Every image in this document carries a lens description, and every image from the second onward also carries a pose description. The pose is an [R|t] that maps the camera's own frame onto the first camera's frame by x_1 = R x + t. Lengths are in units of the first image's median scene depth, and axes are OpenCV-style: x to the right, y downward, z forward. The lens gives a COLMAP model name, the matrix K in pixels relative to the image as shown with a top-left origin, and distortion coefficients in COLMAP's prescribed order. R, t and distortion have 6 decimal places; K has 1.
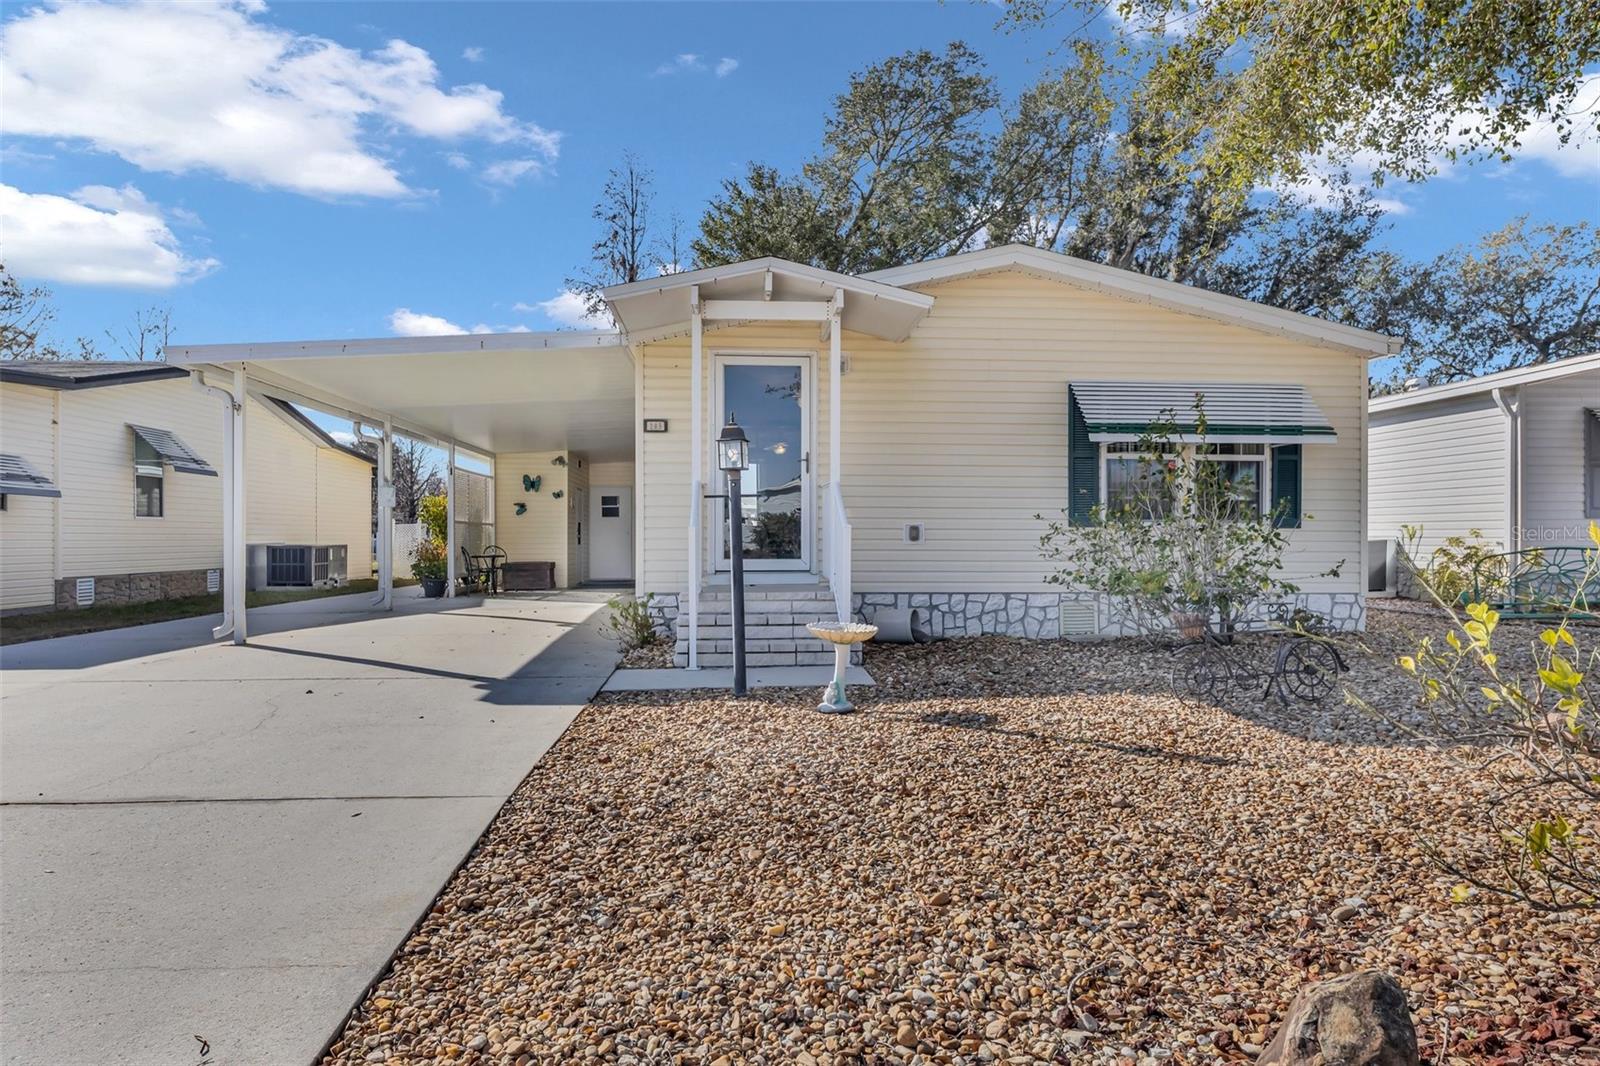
lens RADIAL K [[917.5, 0, 800.0], [0, 917.5, 533.0], [0, 0, 1]] dist [0.001408, 0.000230]
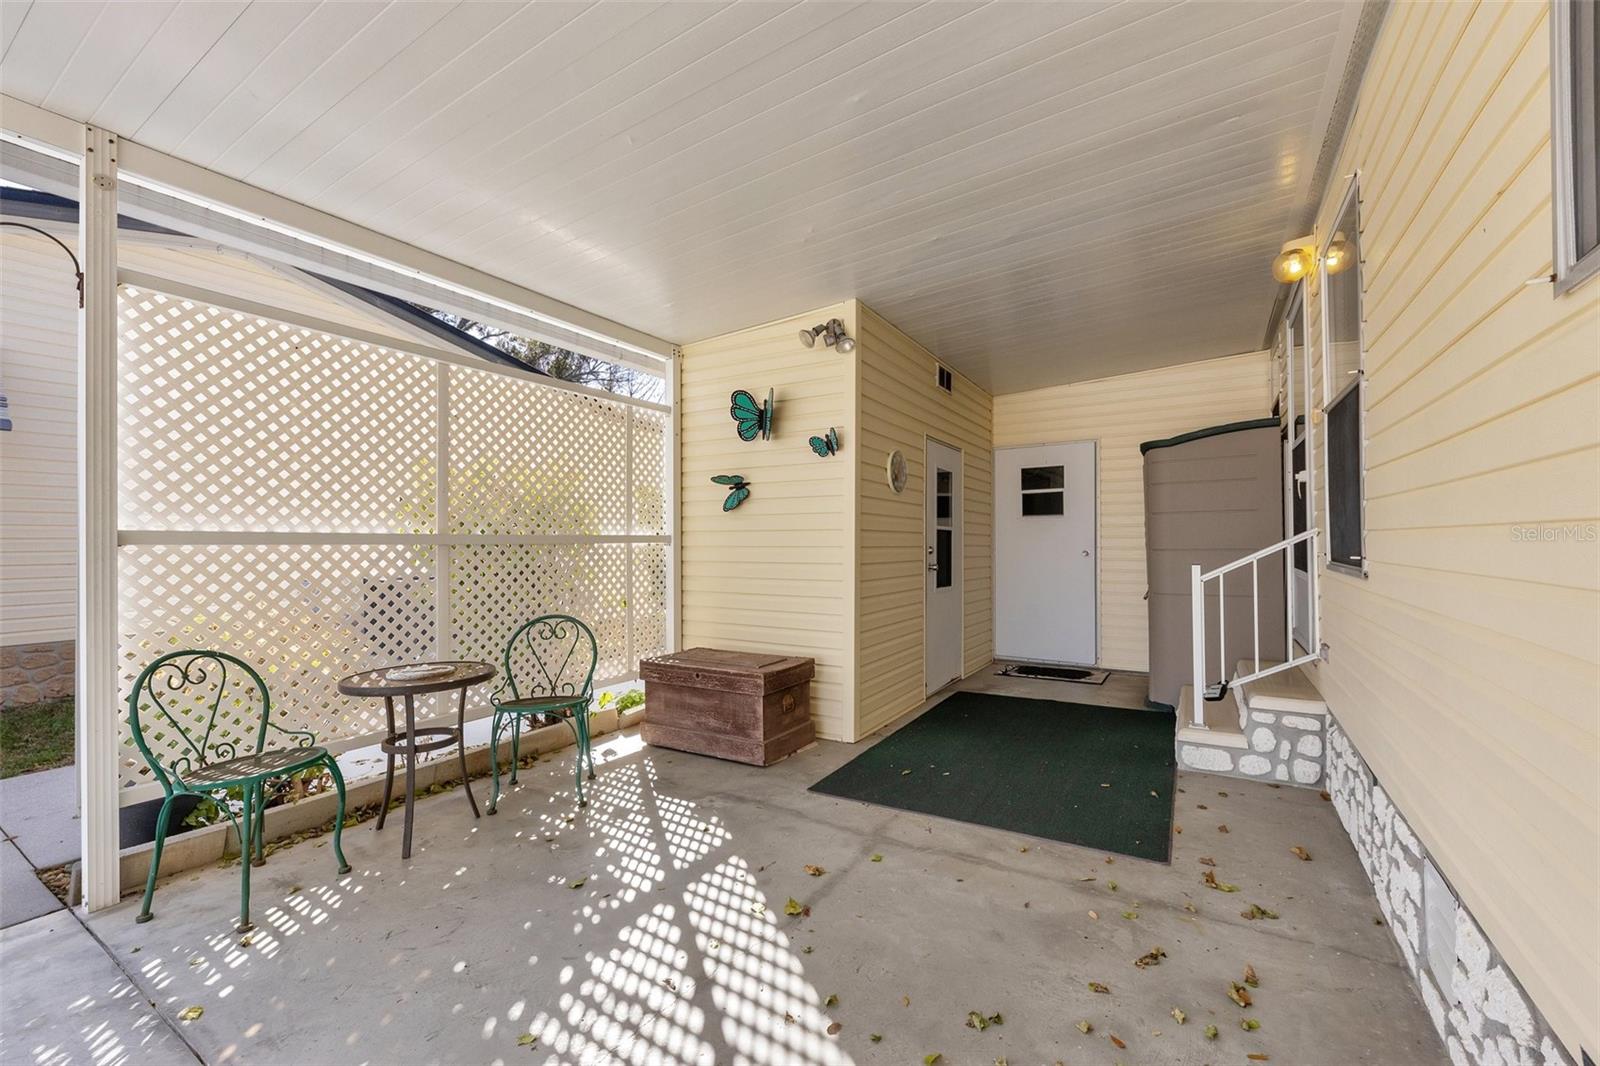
lens RADIAL K [[662.2, 0, 800.0], [0, 662.2, 533.0], [0, 0, 1]] dist [0.000341, 0.000009]
pose [[0.801300, -0.007142, -0.598220, -0.136073], [0.002645, 0.999961, -0.008395, -0.009264], [0.598257, 0.005145, 0.801288, 0.814906]]
